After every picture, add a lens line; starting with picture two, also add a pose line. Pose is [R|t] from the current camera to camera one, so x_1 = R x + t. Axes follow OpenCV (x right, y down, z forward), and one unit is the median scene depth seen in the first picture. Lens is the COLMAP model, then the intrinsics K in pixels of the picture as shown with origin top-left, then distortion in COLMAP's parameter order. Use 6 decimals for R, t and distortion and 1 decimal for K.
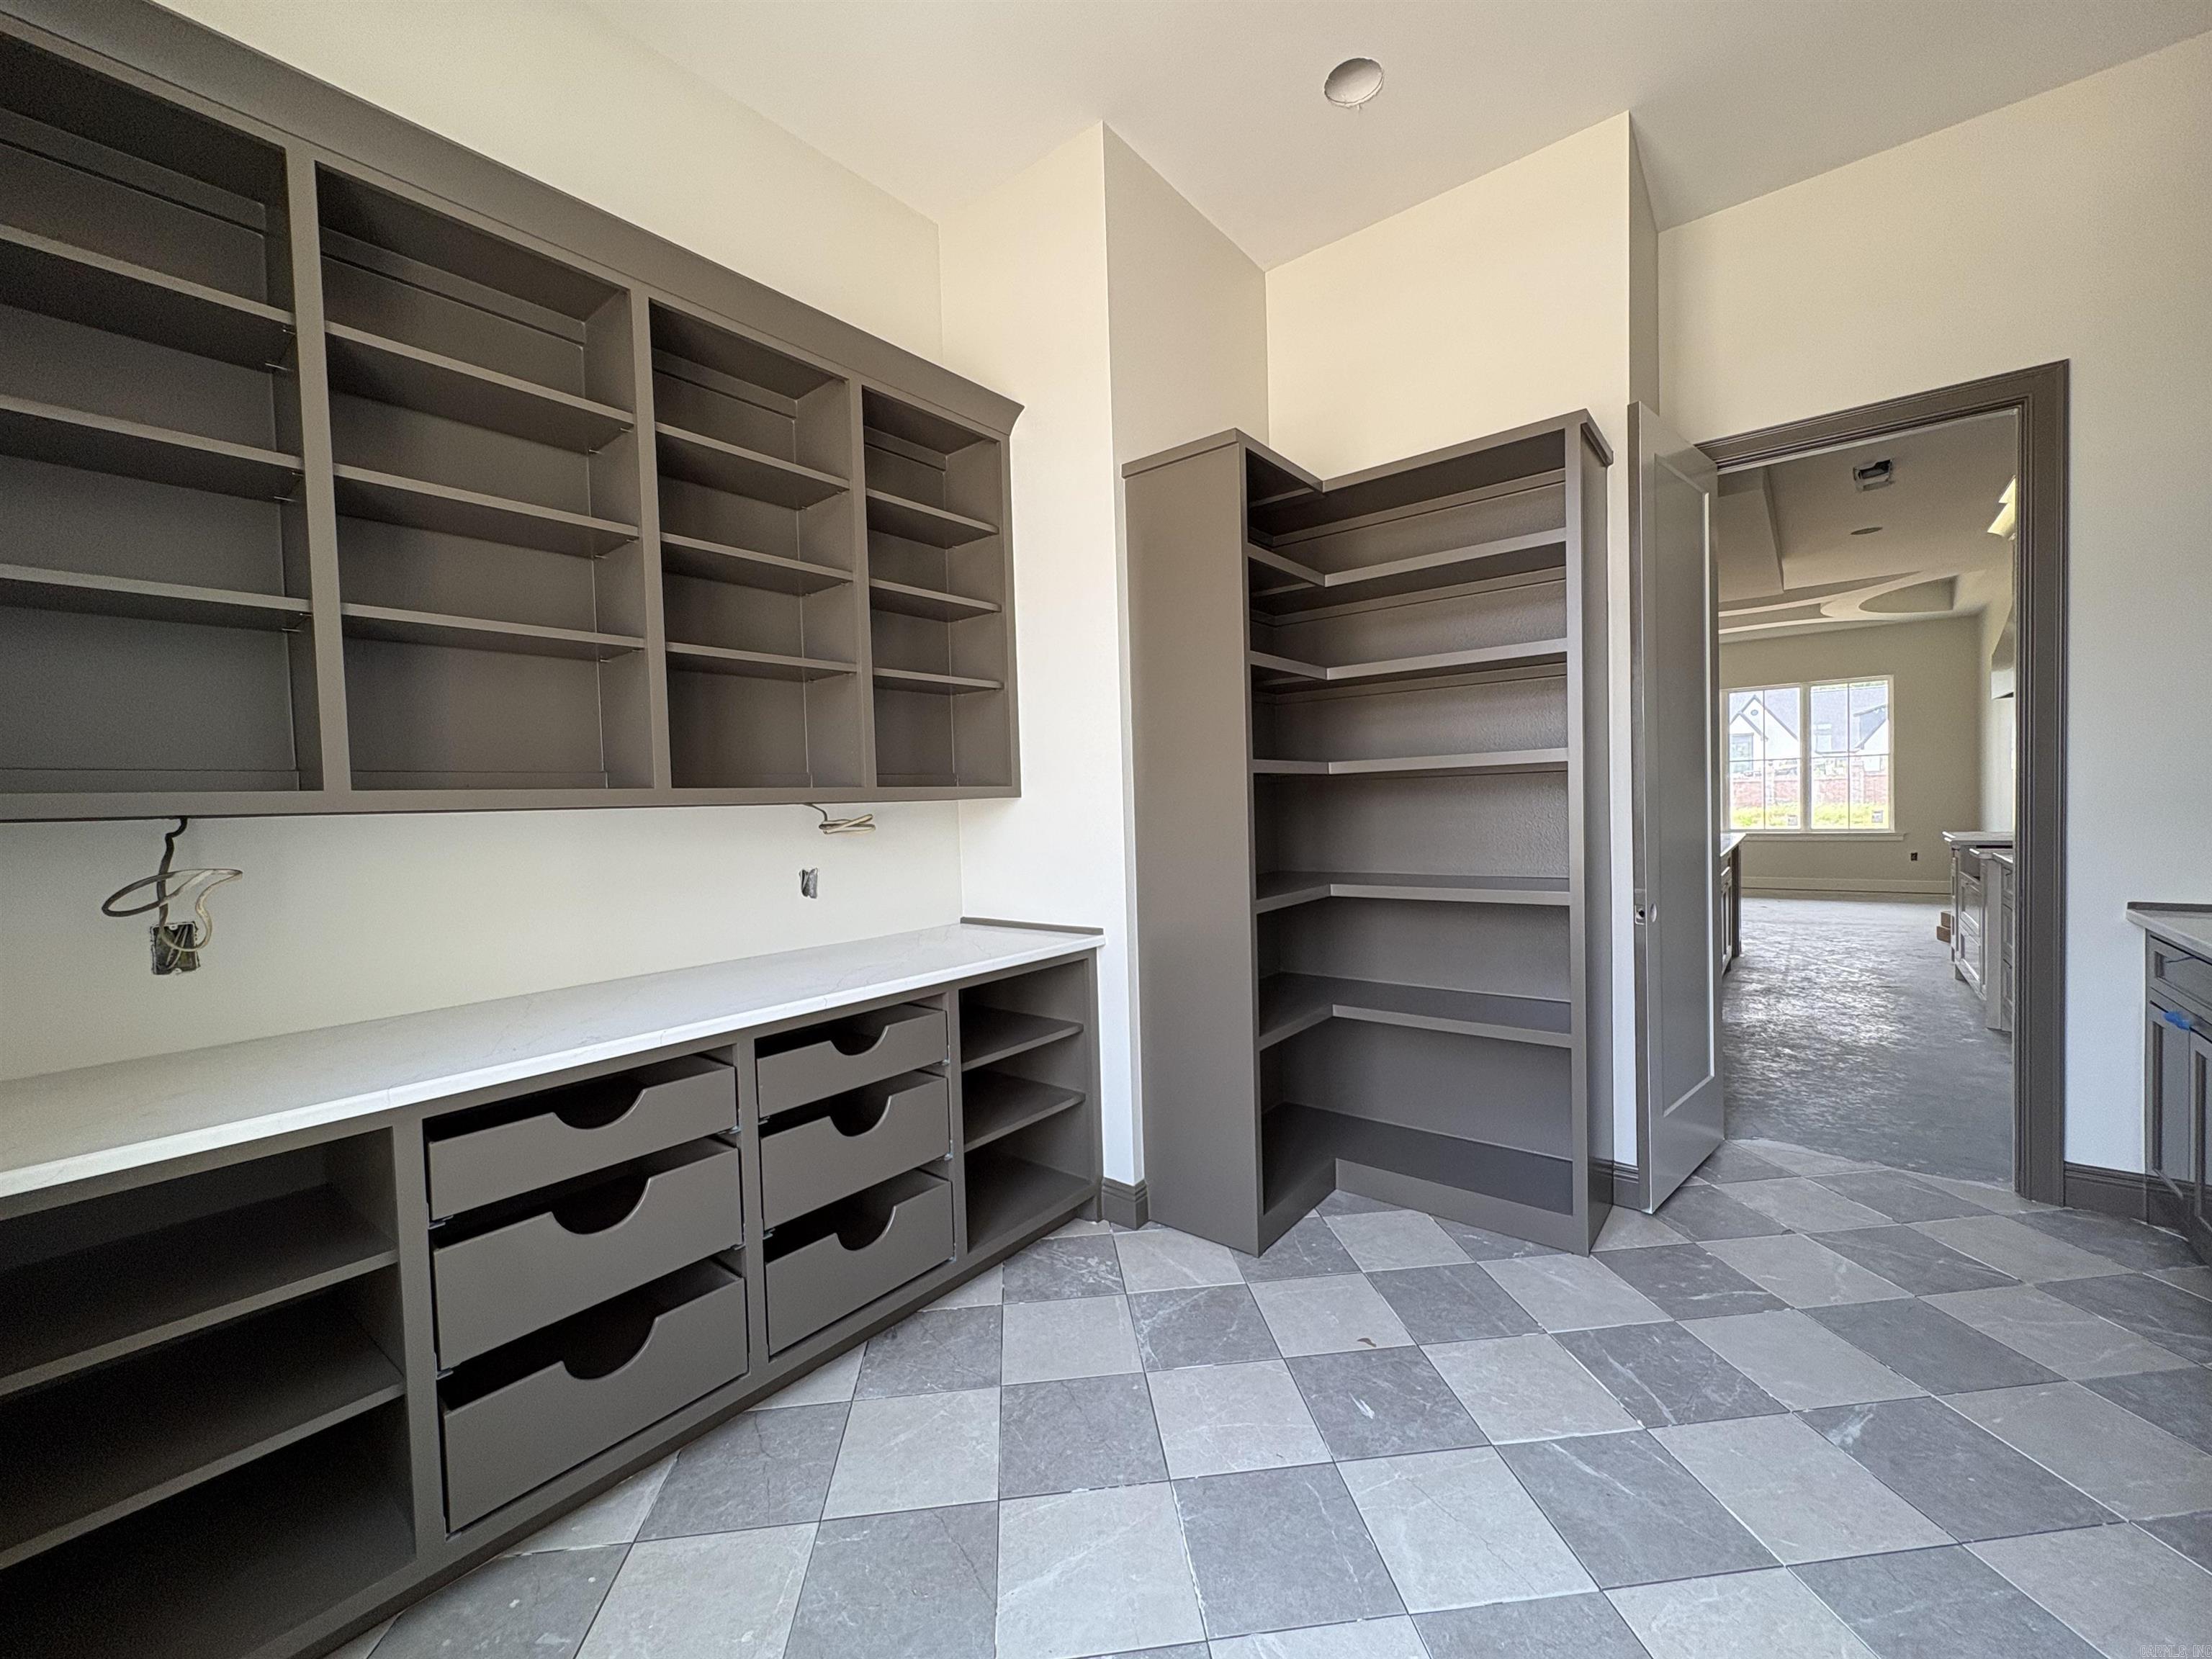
lens RADIAL K [[891.8, 0, 1111.6], [0, 891.8, 829.3], [0, 0, 1]] dist [-0.001280, -0.000165]
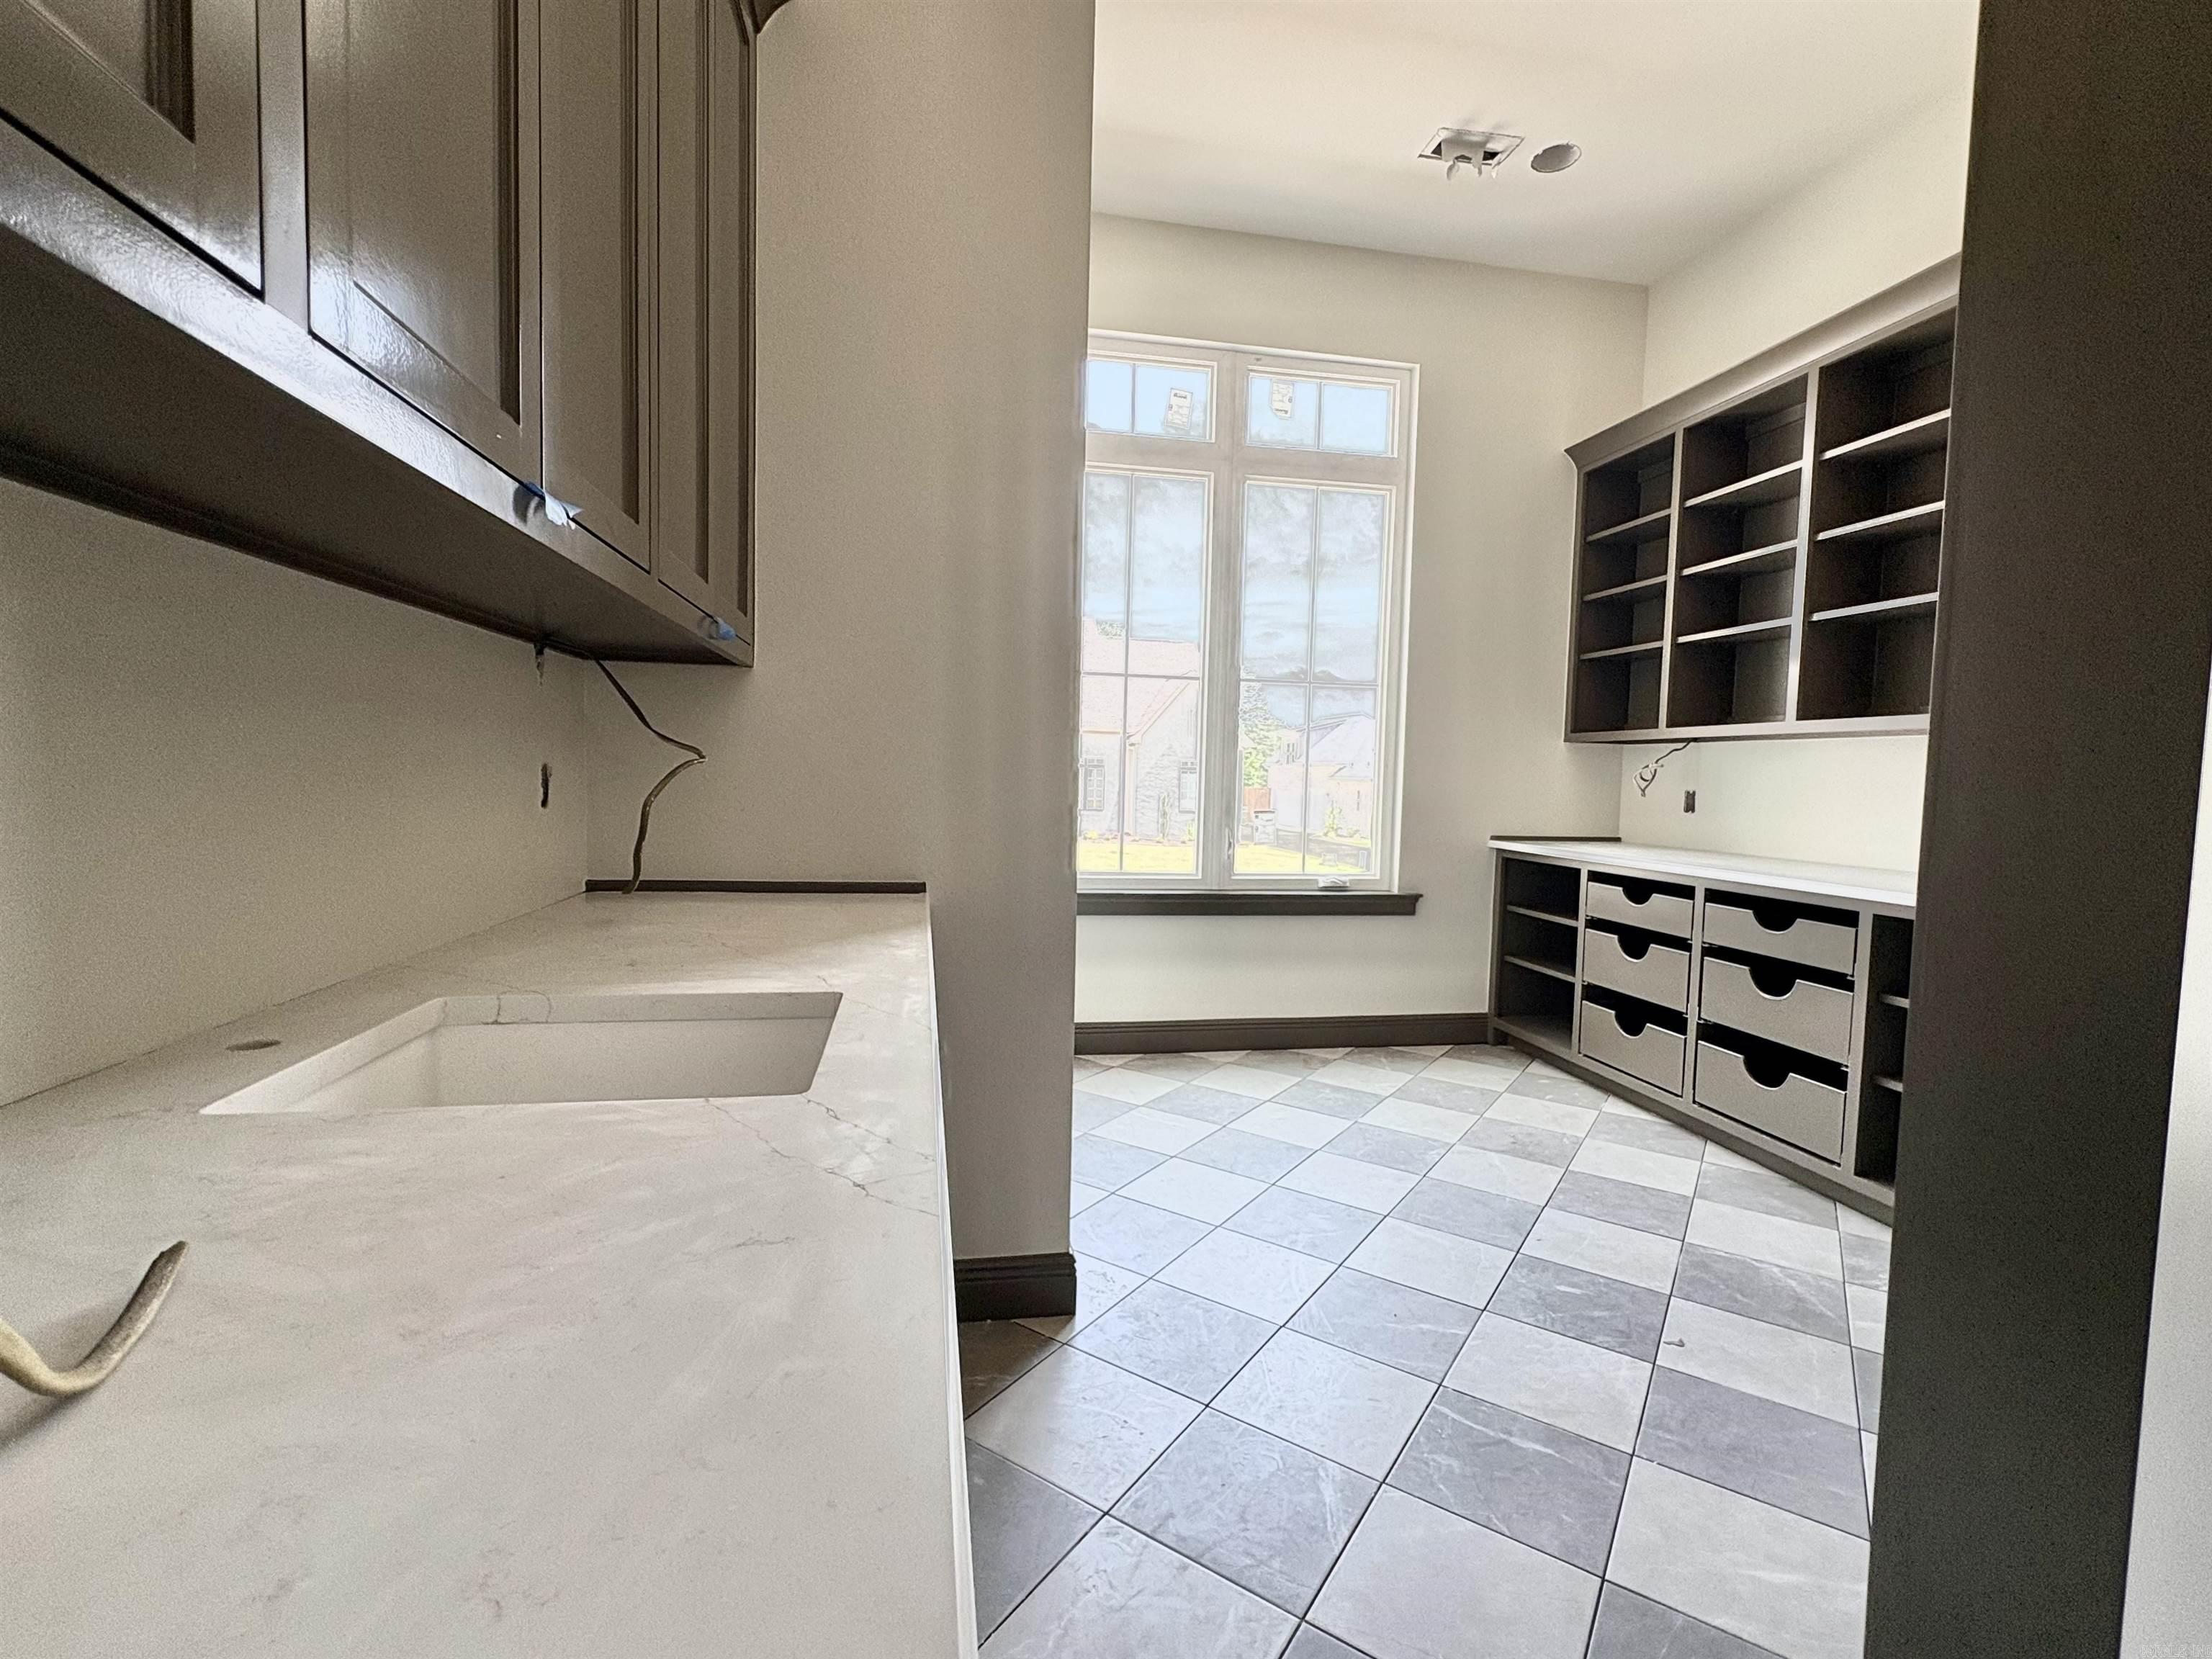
lens RADIAL K [[943.3, 0, 1085.6], [0, 943.3, 819.7], [0, 0, 1]] dist [-0.000032, 0.000009]
pose [[-0.664677, 0.053576, -0.745207, 1.671518], [-0.026983, 0.995053, 0.095606, -0.004168], [0.746643, 0.083655, -0.659943, 1.426331]]
